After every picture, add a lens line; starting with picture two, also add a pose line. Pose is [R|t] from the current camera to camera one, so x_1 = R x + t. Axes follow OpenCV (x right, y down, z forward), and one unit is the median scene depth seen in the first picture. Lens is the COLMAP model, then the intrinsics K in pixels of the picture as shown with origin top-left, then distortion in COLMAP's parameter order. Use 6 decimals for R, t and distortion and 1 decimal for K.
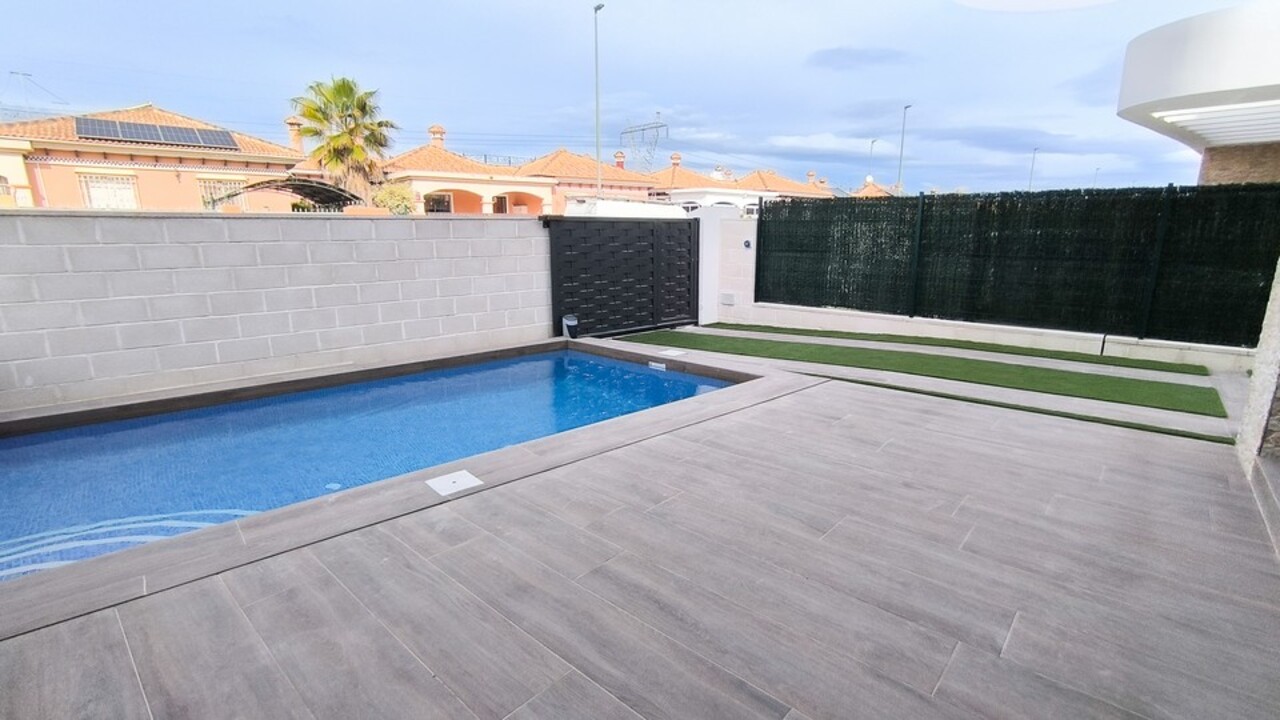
lens RADIAL K [[584.4, 0, 642.7], [0, 584.4, 356.4], [0, 0, 1]] dist [-0.049143, 0.029288]
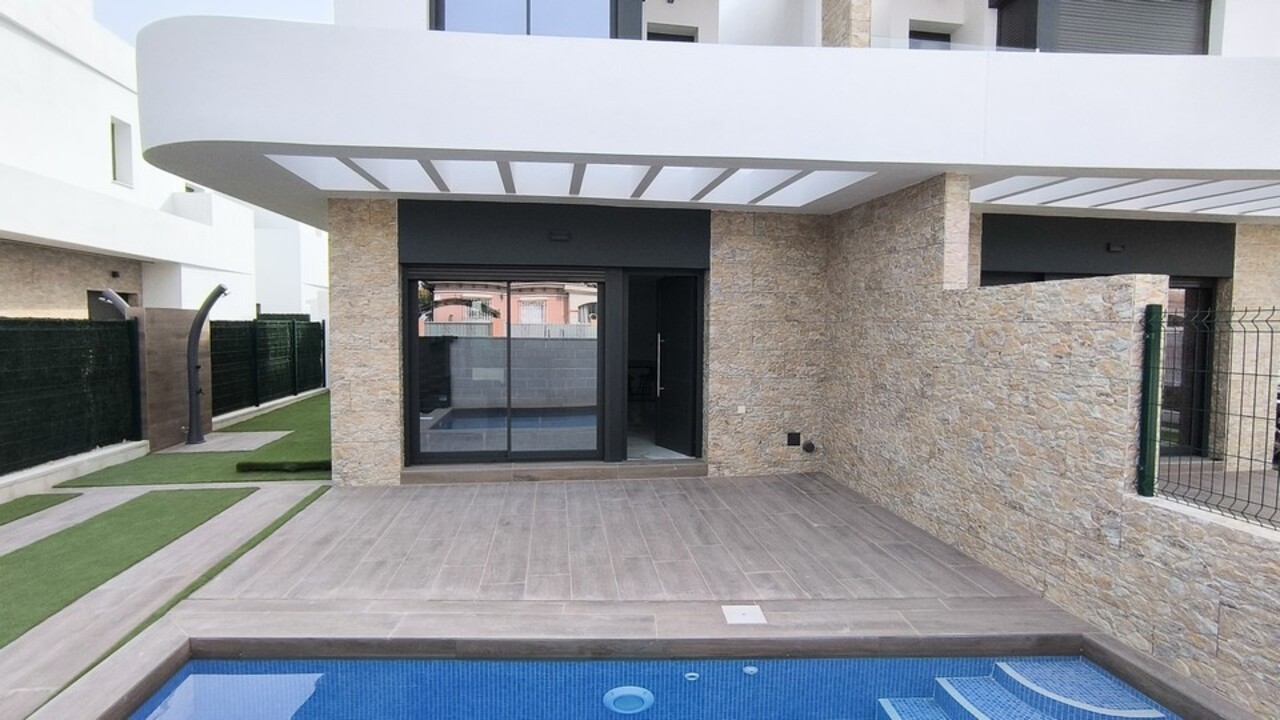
lens RADIAL K [[624.3, 0, 644.9], [0, 624.3, 351.1], [0, 0, 1]] dist [-0.039581, 0.020388]
pose [[-0.761981, -0.034332, 0.646689, -0.903644], [0.130745, 0.969875, 0.205543, -0.530085], [-0.634264, 0.241171, -0.734538, 1.810765]]
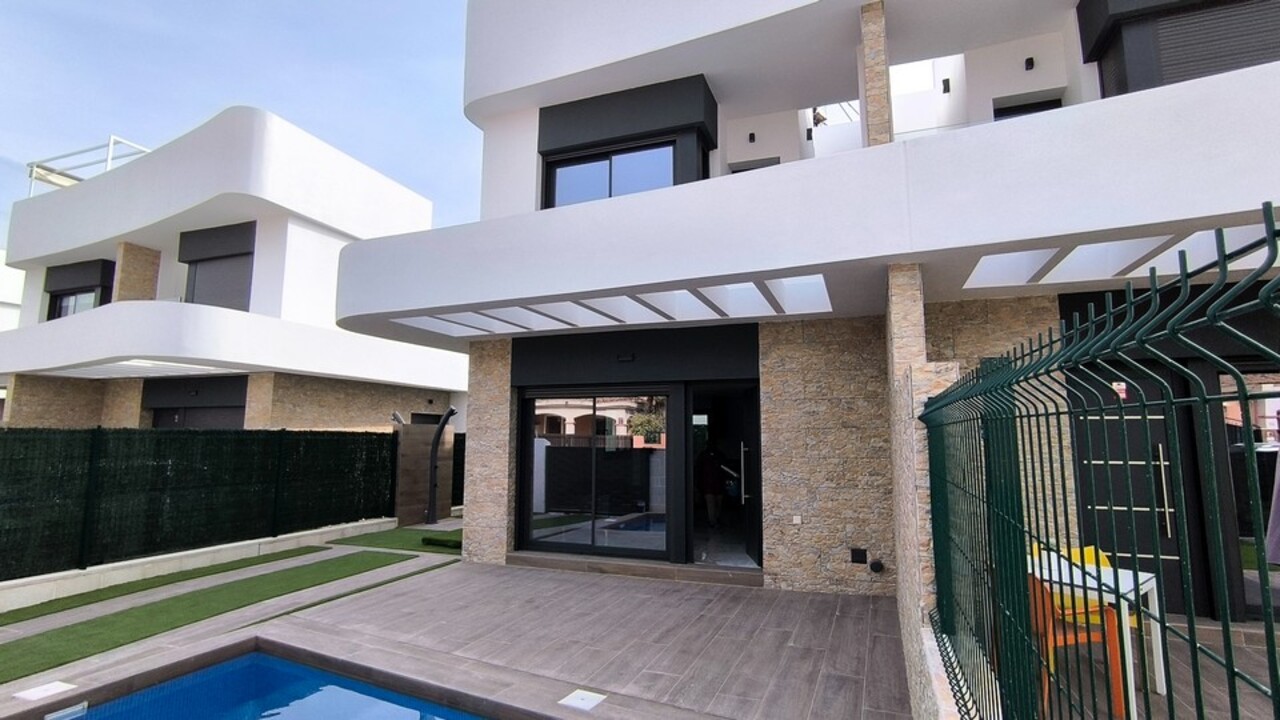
lens RADIAL K [[605.8, 0, 645.1], [0, 605.8, 356.0], [0, 0, 1]] dist [-0.051652, 0.035868]
pose [[-0.351230, 0.123378, 0.928125, -1.549520], [0.198181, 0.978616, -0.055092, -0.372632], [-0.915075, 0.164587, -0.368171, 1.174659]]
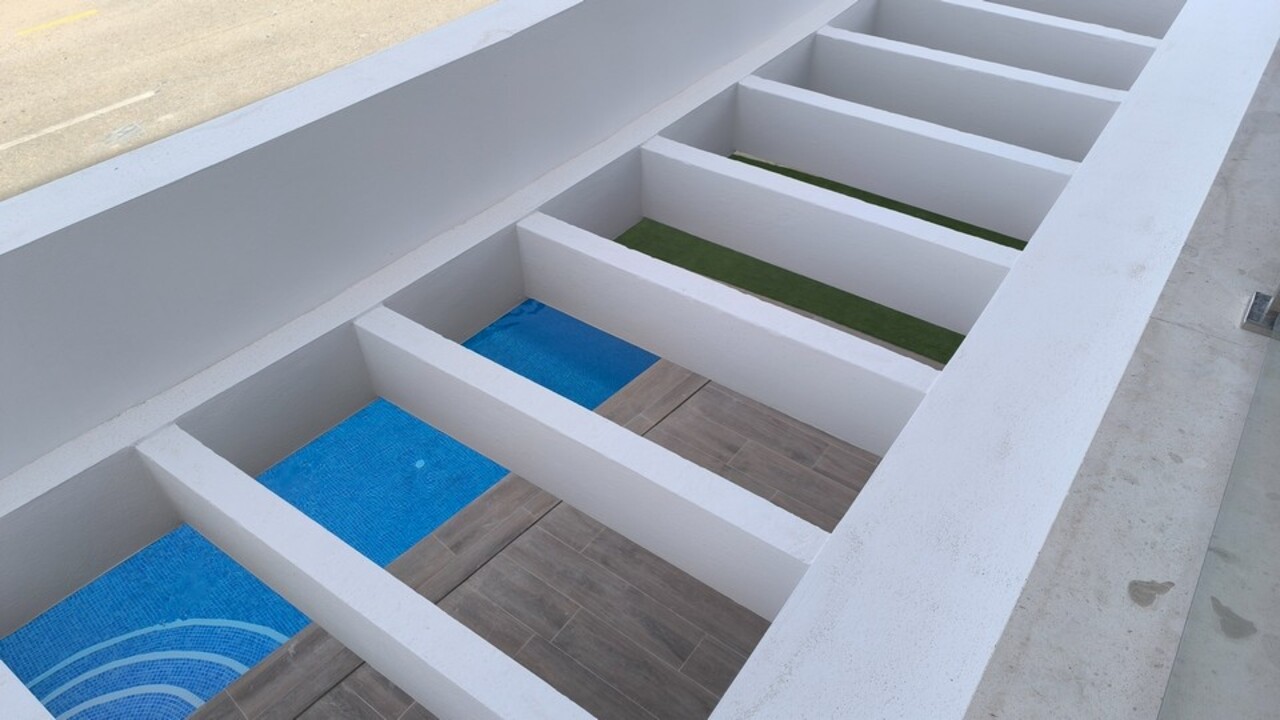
lens RADIAL K [[861.4, 0, 641.1], [0, 861.4, 364.8], [0, 0, 1]] dist [0.064277, -0.081656]
pose [[0.995732, -0.083056, 0.040236, 0.151494], [0.050781, 0.857125, 0.512599, -1.049119], [-0.077062, -0.508368, 0.857685, -0.292215]]
